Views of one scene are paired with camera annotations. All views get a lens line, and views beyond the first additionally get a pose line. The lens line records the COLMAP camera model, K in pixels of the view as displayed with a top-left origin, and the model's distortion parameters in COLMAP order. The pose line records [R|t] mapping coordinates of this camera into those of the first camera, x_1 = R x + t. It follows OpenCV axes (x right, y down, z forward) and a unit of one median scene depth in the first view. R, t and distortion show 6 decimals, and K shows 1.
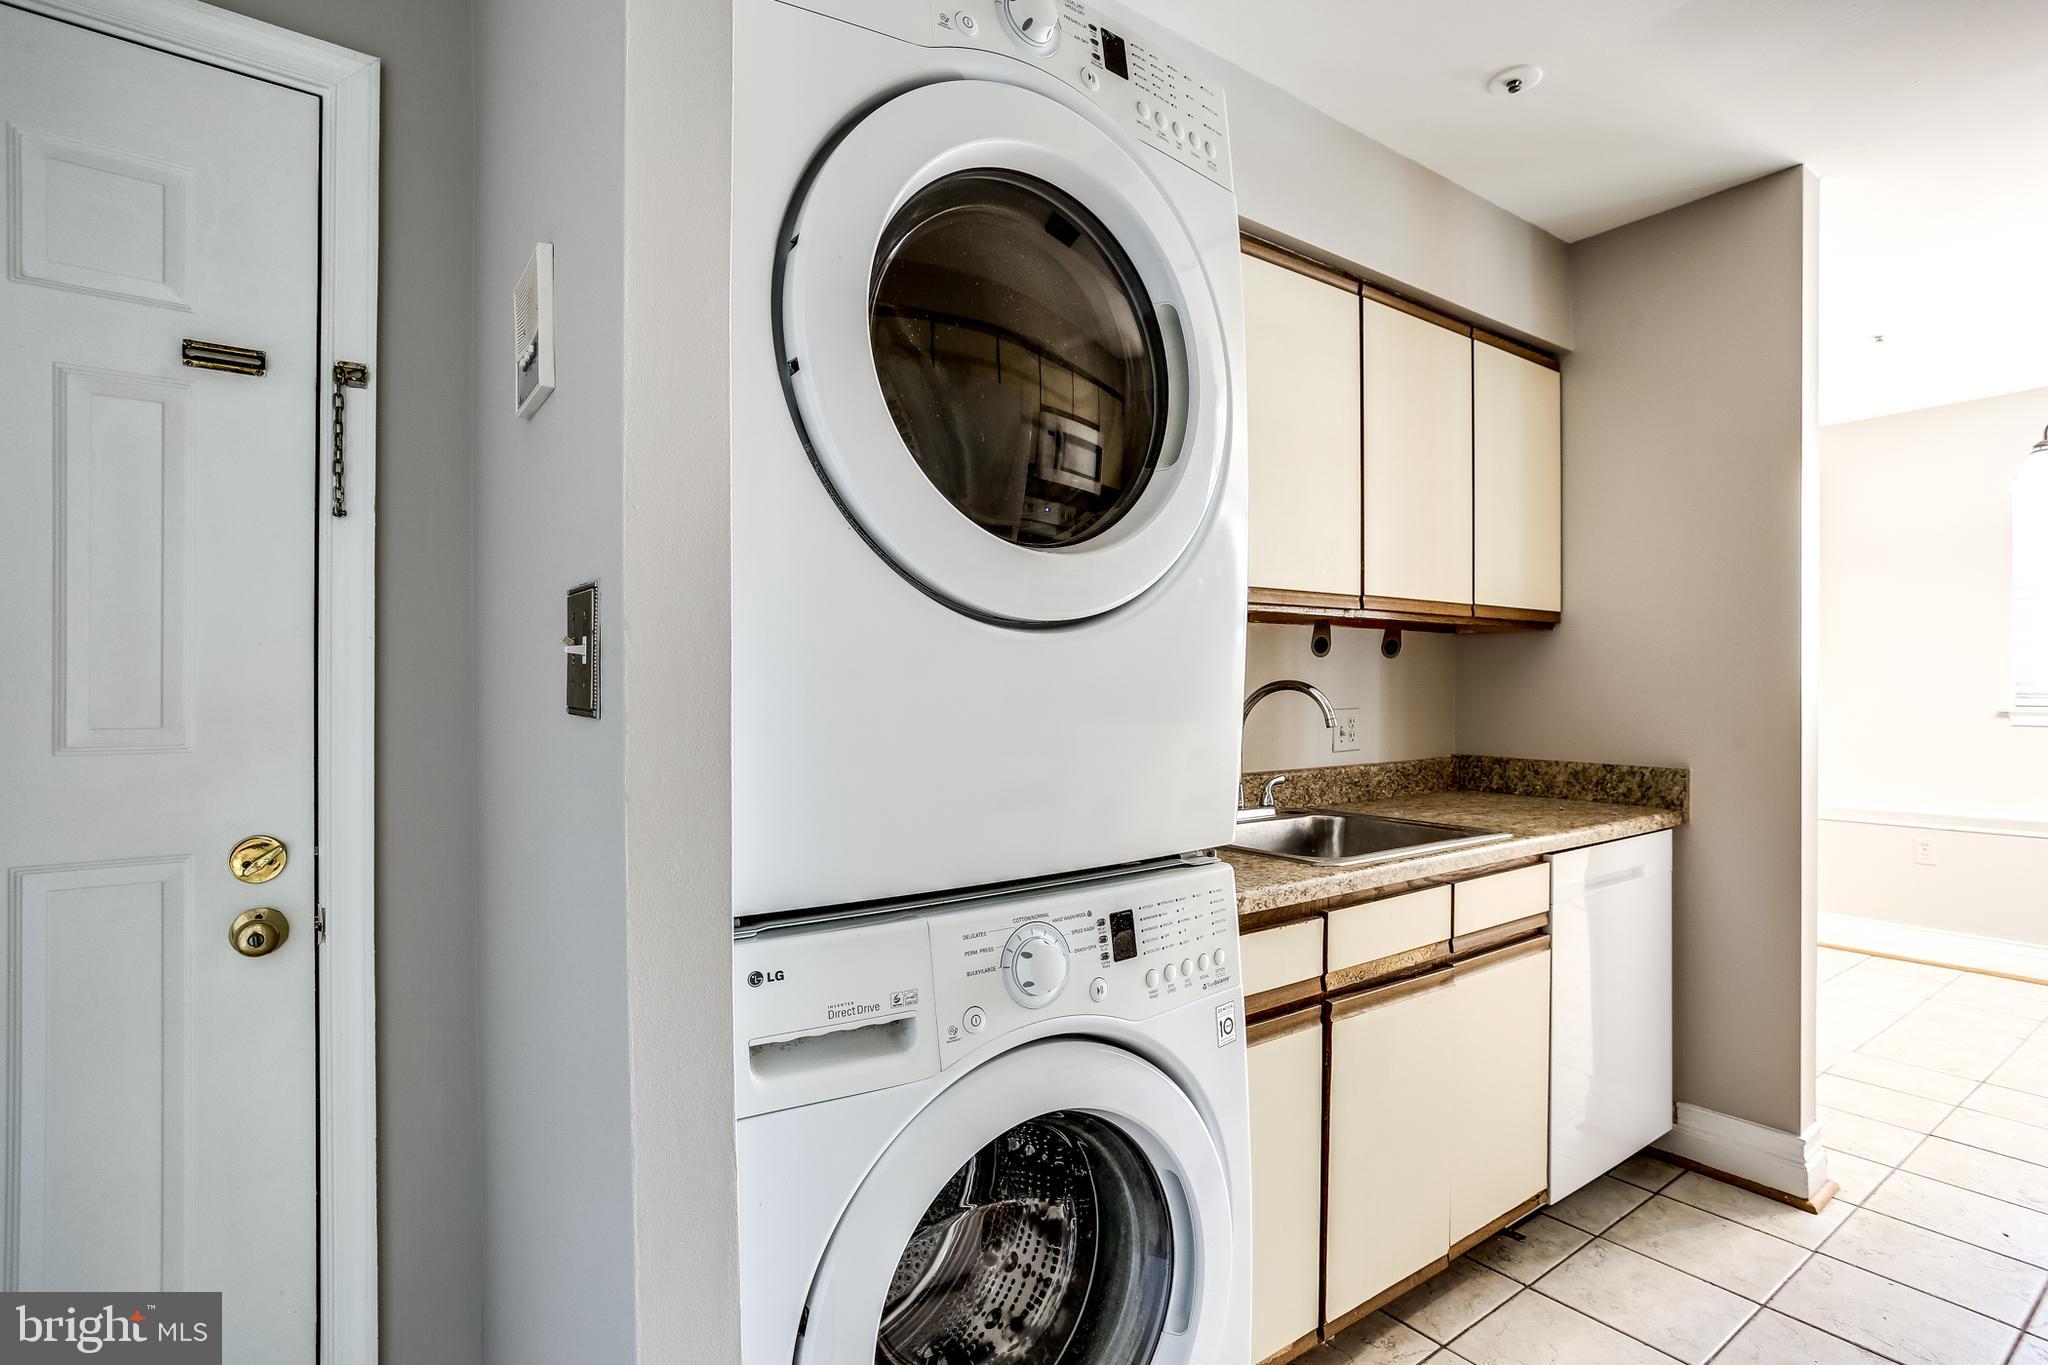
lens RADIAL K [[1007.6, 0, 1018.4], [0, 1007.6, 688.1], [0, 0, 1]] dist [-0.052149, 0.033015]
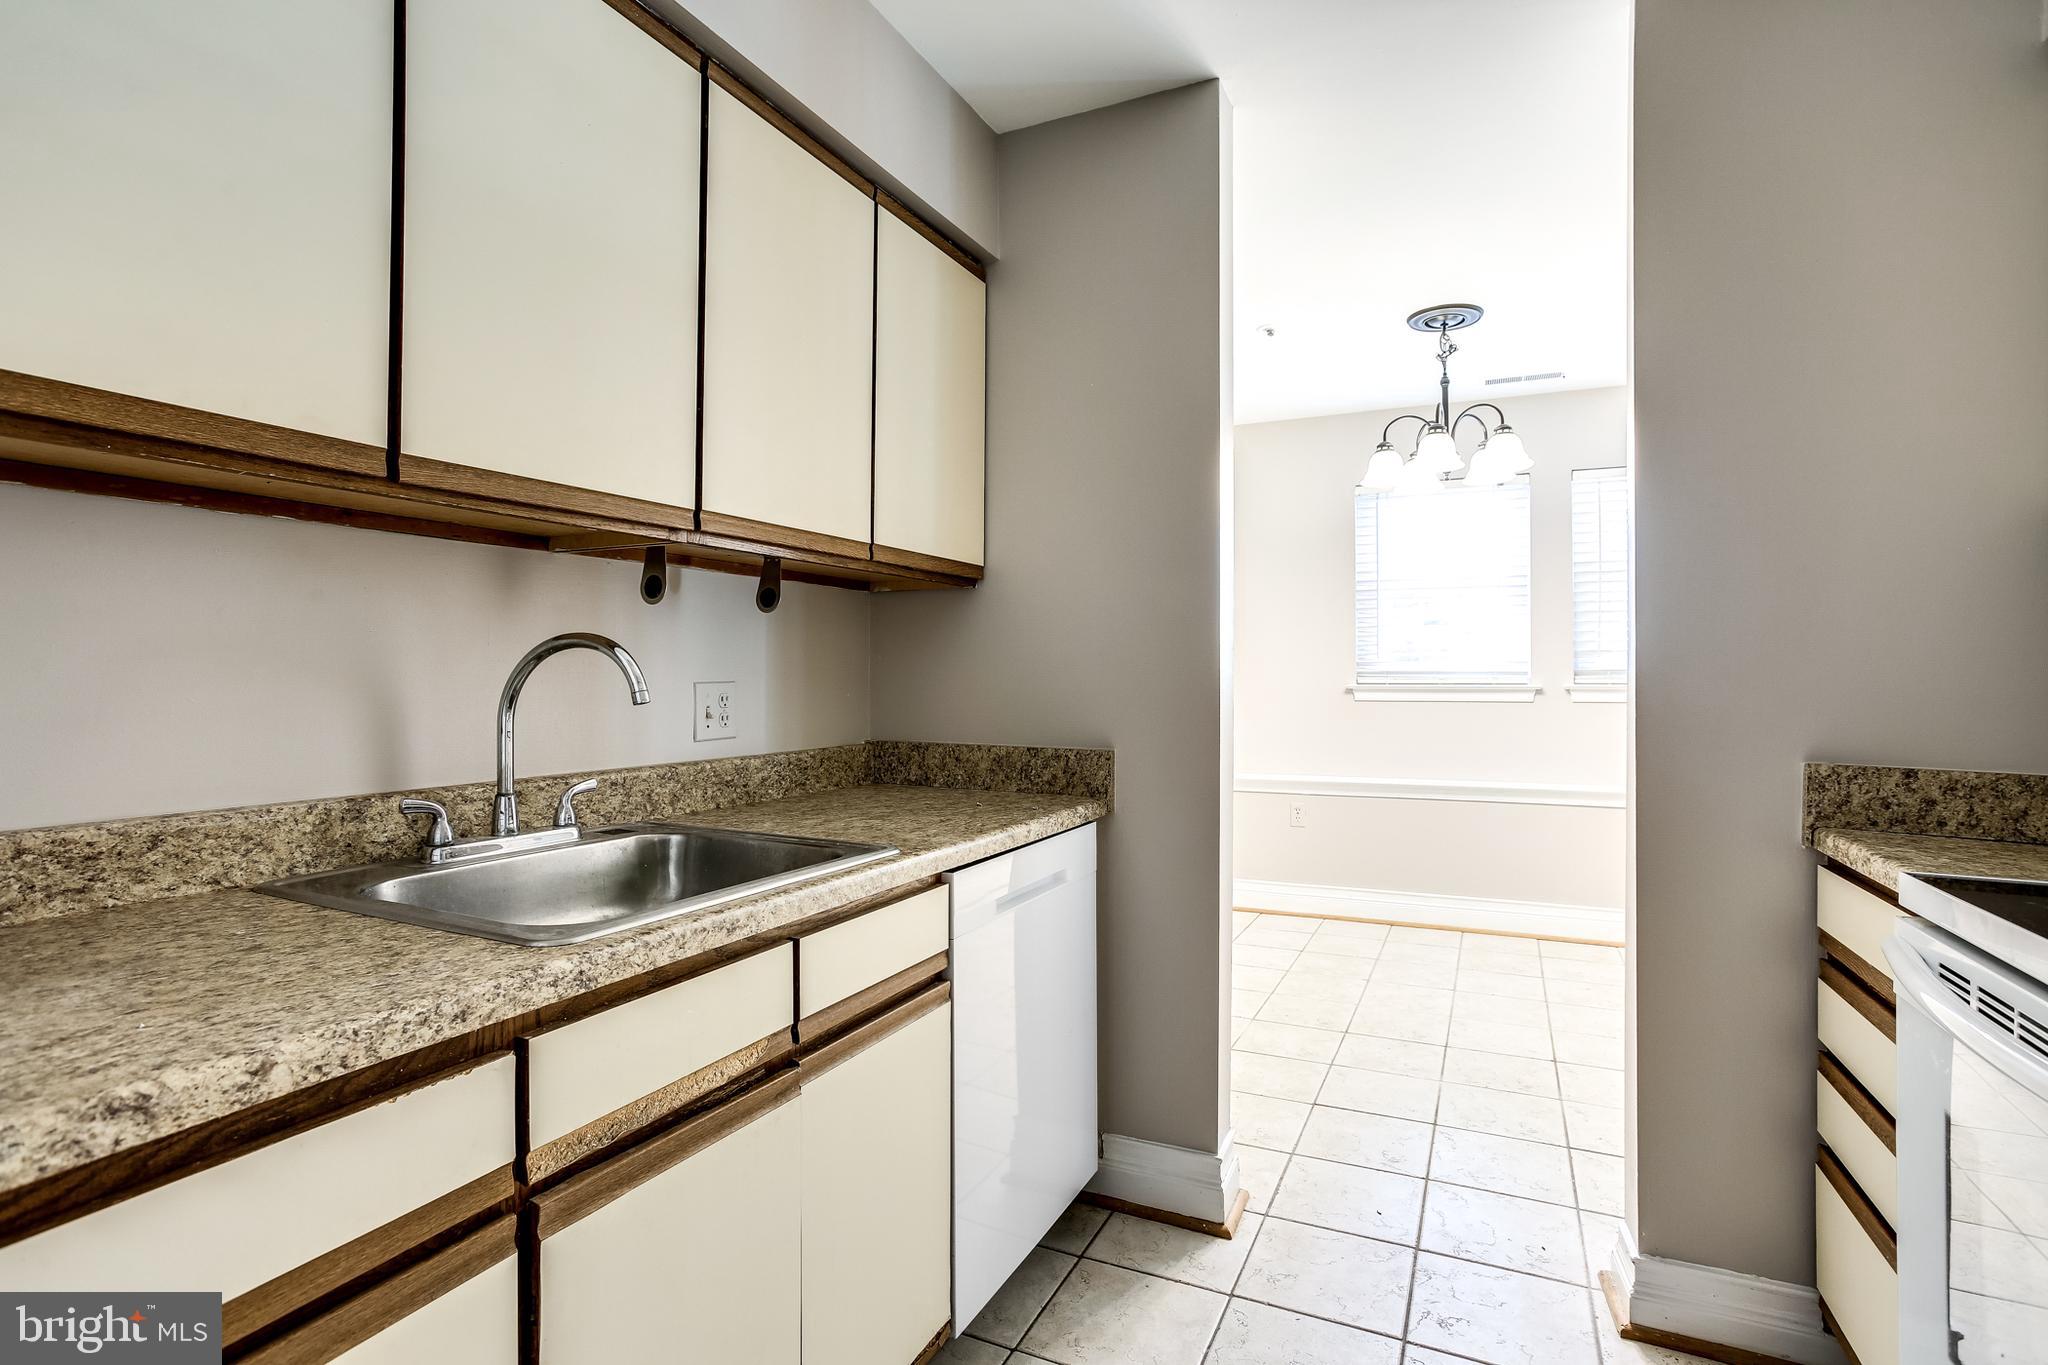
lens RADIAL K [[988.0, 0, 1031.7], [0, 988.0, 678.0], [0, 0, 1]] dist [-0.047450, 0.031390]
pose [[0.877430, 0.001590, 0.479702, 0.209273], [-0.000977, 0.999998, -0.001527, 0.021037], [-0.479704, 0.000872, 0.877430, 0.289945]]
